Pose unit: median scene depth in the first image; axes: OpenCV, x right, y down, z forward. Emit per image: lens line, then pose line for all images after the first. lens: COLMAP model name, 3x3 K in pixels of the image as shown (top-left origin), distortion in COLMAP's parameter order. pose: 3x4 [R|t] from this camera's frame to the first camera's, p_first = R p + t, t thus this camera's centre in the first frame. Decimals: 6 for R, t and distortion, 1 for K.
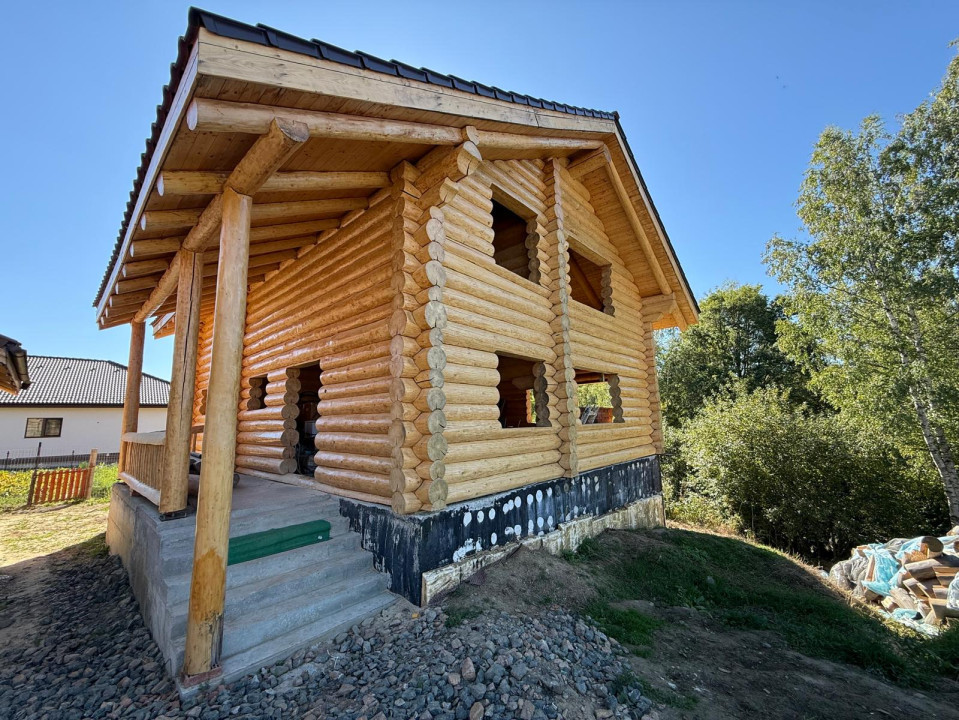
lens RADIAL K [[381.2, 0, 478.2], [0, 381.2, 362.4], [0, 0, 1]] dist [0.000551, -0.000376]
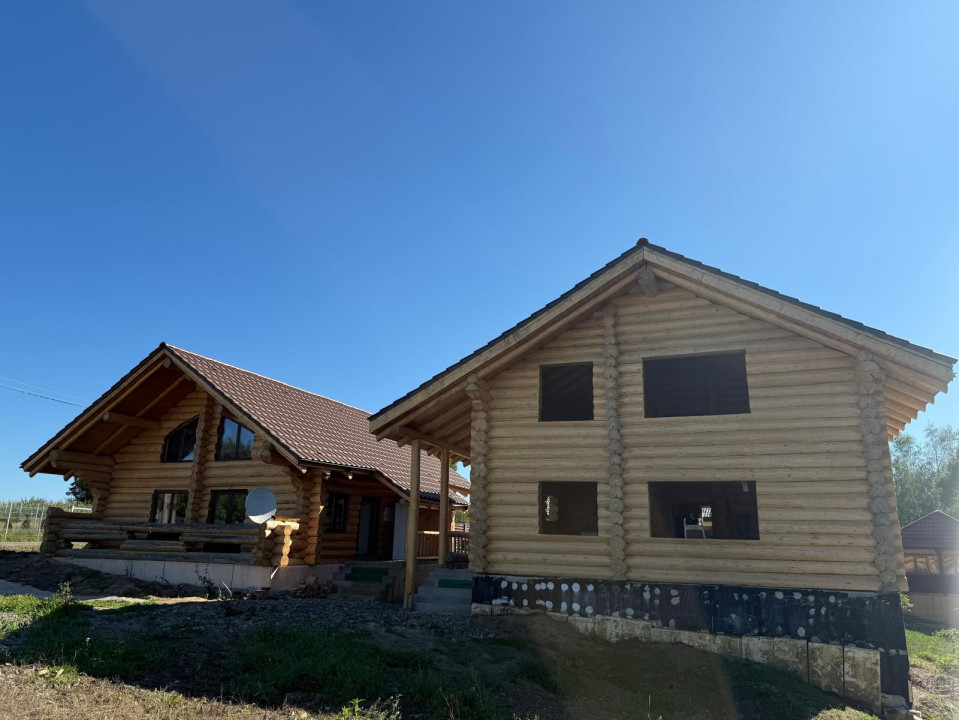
lens RADIAL K [[675.3, 0, 479.4], [0, 675.3, 354.5], [0, 0, 1]] dist [0.056564, -0.081263]
pose [[0.330760, -0.222072, -0.917214, 2.401064], [0.111317, 0.974314, -0.195755, -0.021365], [0.937126, -0.037354, 0.346985, -0.129756]]
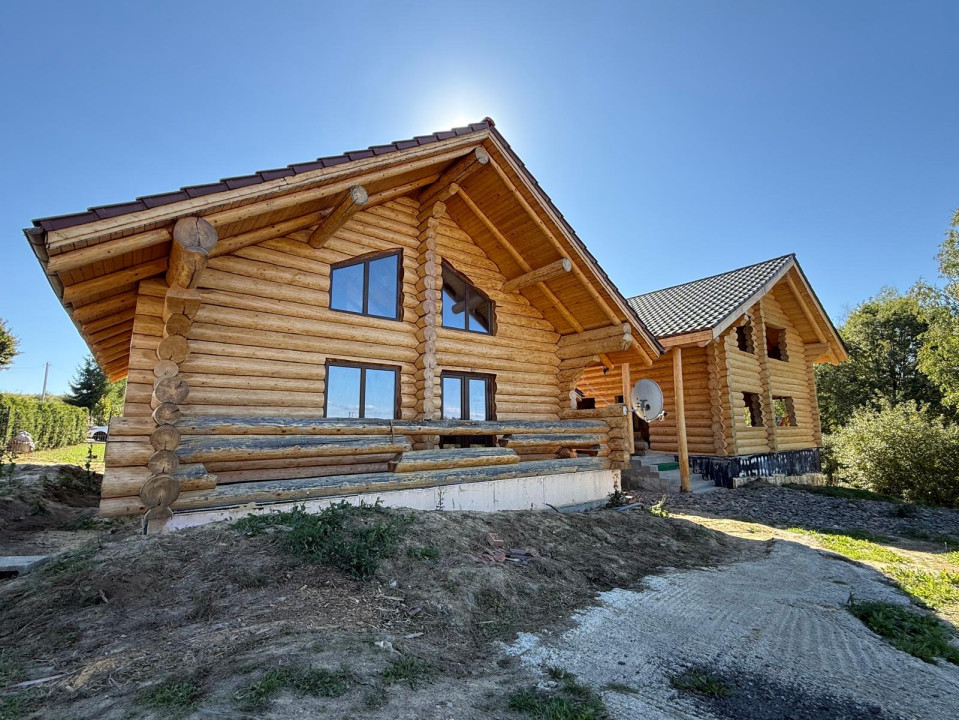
lens RADIAL K [[436.4, 0, 479.5], [0, 436.4, 360.0], [0, 0, 1]] dist [0.000131, -0.000616]
pose [[0.983699, -0.009820, -0.179556, -0.927736], [0.009631, 0.999952, -0.001920, -0.206501], [0.179566, 0.000159, 0.983746, -1.637620]]
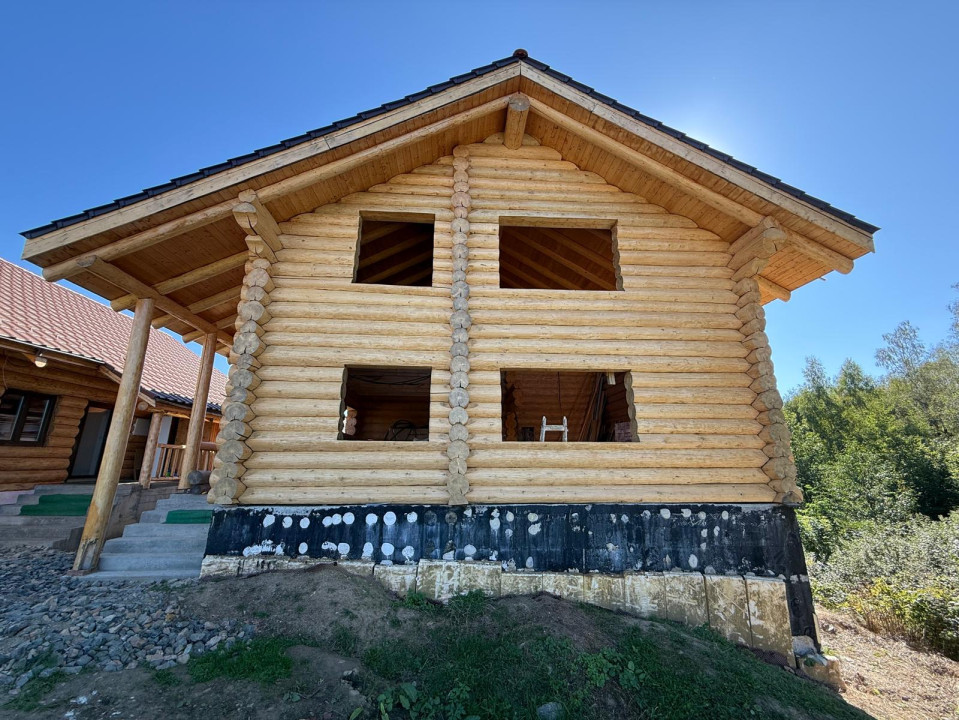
lens RADIAL K [[381.2, 0, 478.2], [0, 381.2, 362.4], [0, 0, 1]] dist [0.000551, -0.000376]
pose [[0.712648, -0.152939, -0.684647, 0.952496], [0.086306, 0.987646, -0.130789, 0.121855], [0.696192, 0.034117, 0.717044, 0.482144]]
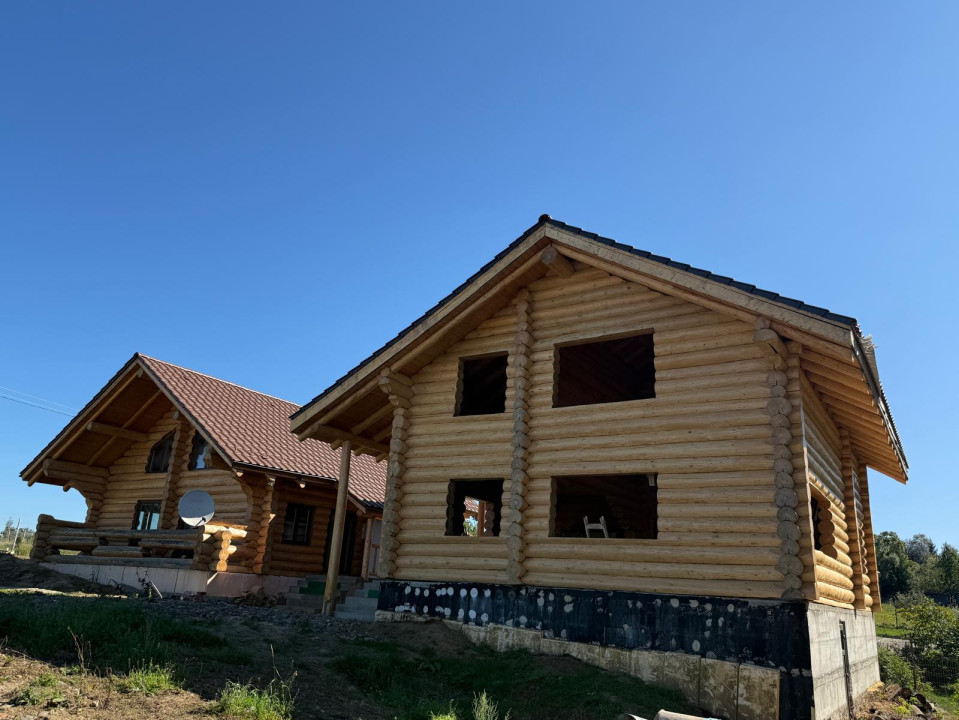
lens RADIAL K [[704.8, 0, 478.1], [0, 704.8, 355.8], [0, 0, 1]] dist [0.117566, -0.211913]
pose [[0.160983, -0.282651, -0.945618, 2.524956], [0.087343, 0.958435, -0.271613, 0.236593], [0.983085, -0.038868, 0.178979, 0.613873]]
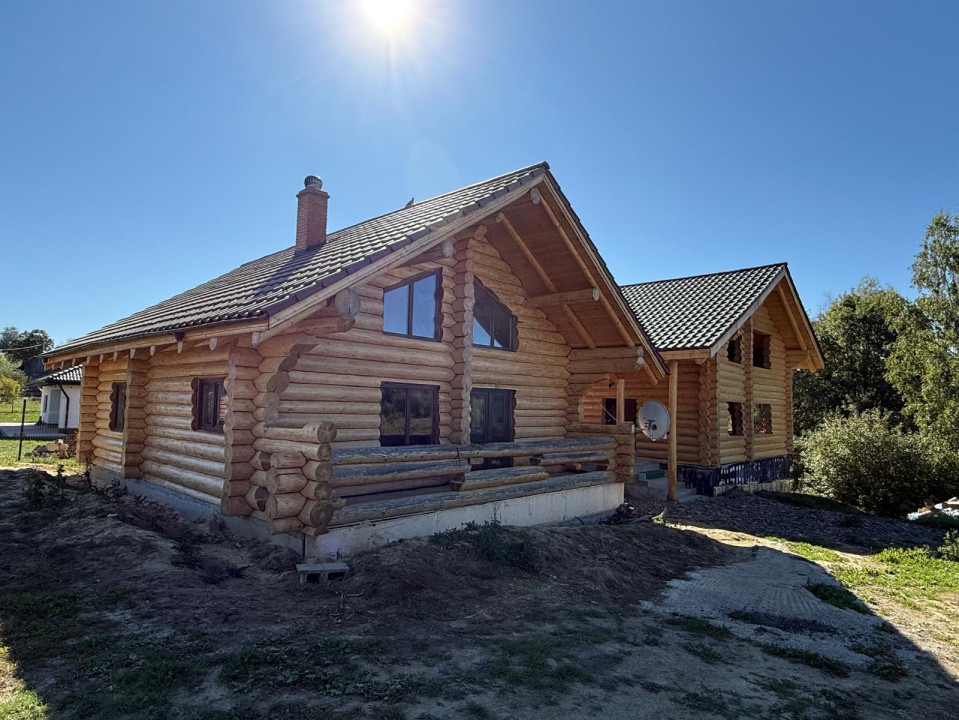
lens RADIAL K [[570.5, 0, 479.5], [0, 570.5, 360.0], [0, 0, 1]] dist [-0.006842, 0.000037]
pose [[0.998583, 0.048206, -0.022544, -1.247735], [-0.046446, 0.996250, 0.072995, -0.417606], [0.025979, -0.071845, 0.997077, -2.178256]]
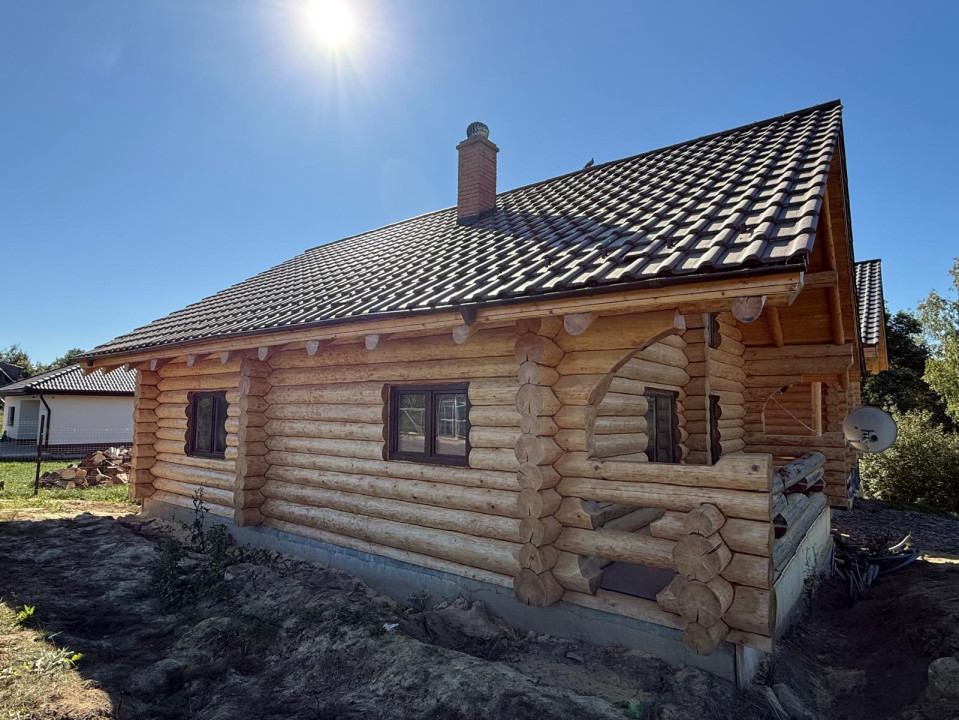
lens RADIAL K [[540.1, 0, 478.4], [0, 540.1, 359.3], [0, 0, 1]] dist [-0.000124, -0.000492]
pose [[0.995863, 0.044393, 0.079285, -2.021346], [-0.048865, 0.997268, 0.055392, -0.324140], [-0.076610, -0.059038, 0.995312, -1.635666]]
